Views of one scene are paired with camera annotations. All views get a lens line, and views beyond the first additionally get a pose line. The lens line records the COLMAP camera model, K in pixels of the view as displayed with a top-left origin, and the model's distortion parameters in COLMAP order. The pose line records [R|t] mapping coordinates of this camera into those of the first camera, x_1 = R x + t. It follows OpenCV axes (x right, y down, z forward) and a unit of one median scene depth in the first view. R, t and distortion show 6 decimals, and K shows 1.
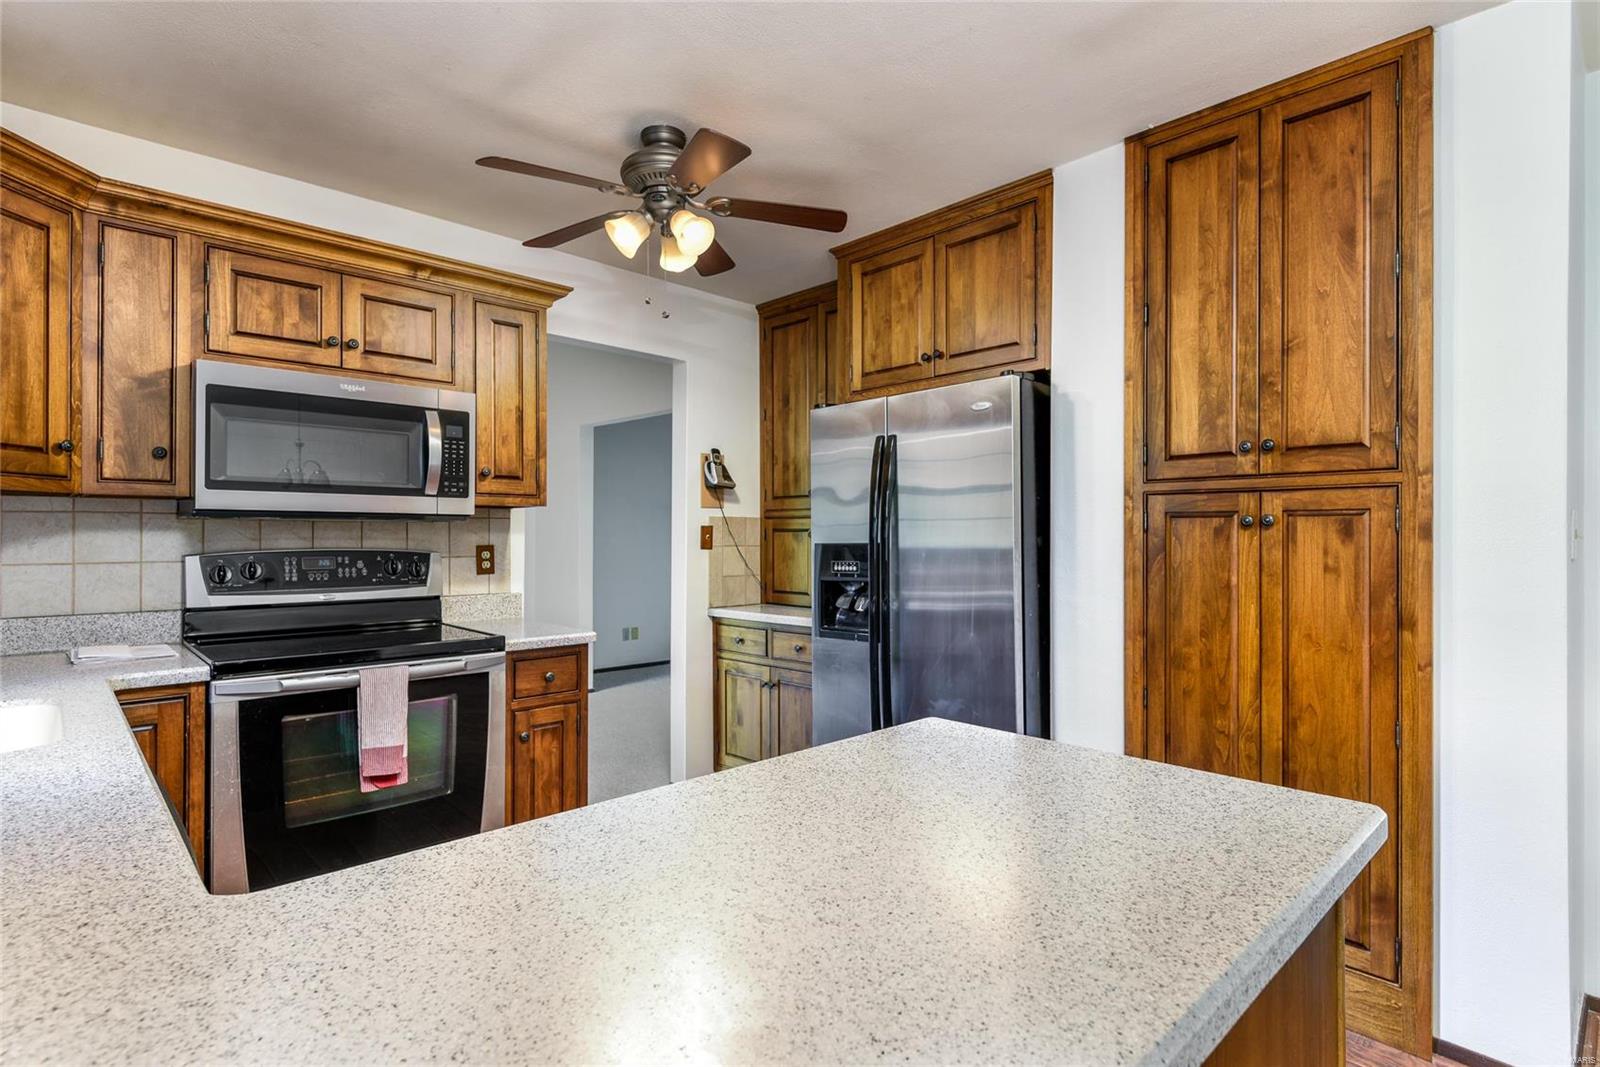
lens RADIAL K [[779.7, 0, 803.3], [0, 779.7, 537.3], [0, 0, 1]] dist [-0.002197, -0.001863]
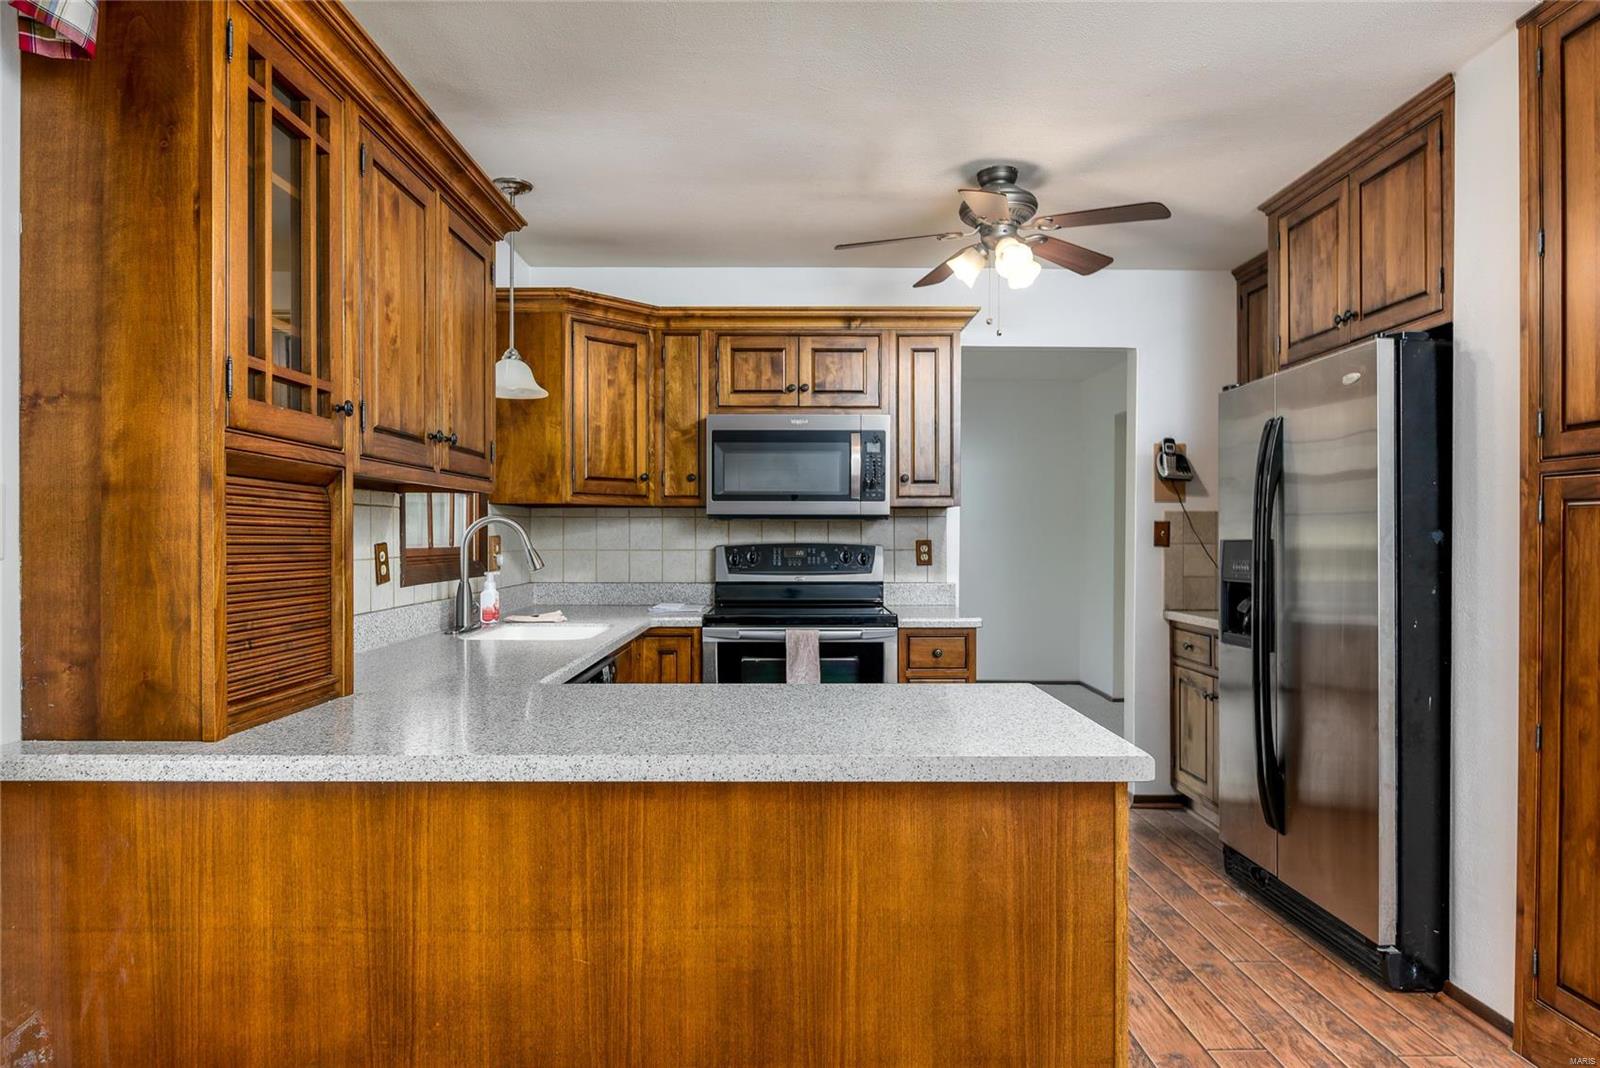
lens RADIAL K [[917.4, 0, 800.0], [0, 917.4, 534.0], [0, 0, 1]] dist [0.001841, -0.002446]
pose [[0.733368, -0.000673, -0.679831, 0.458284], [-0.000604, 0.999998, -0.001641, 0.003676], [0.679831, 0.001614, 0.733367, -0.144918]]
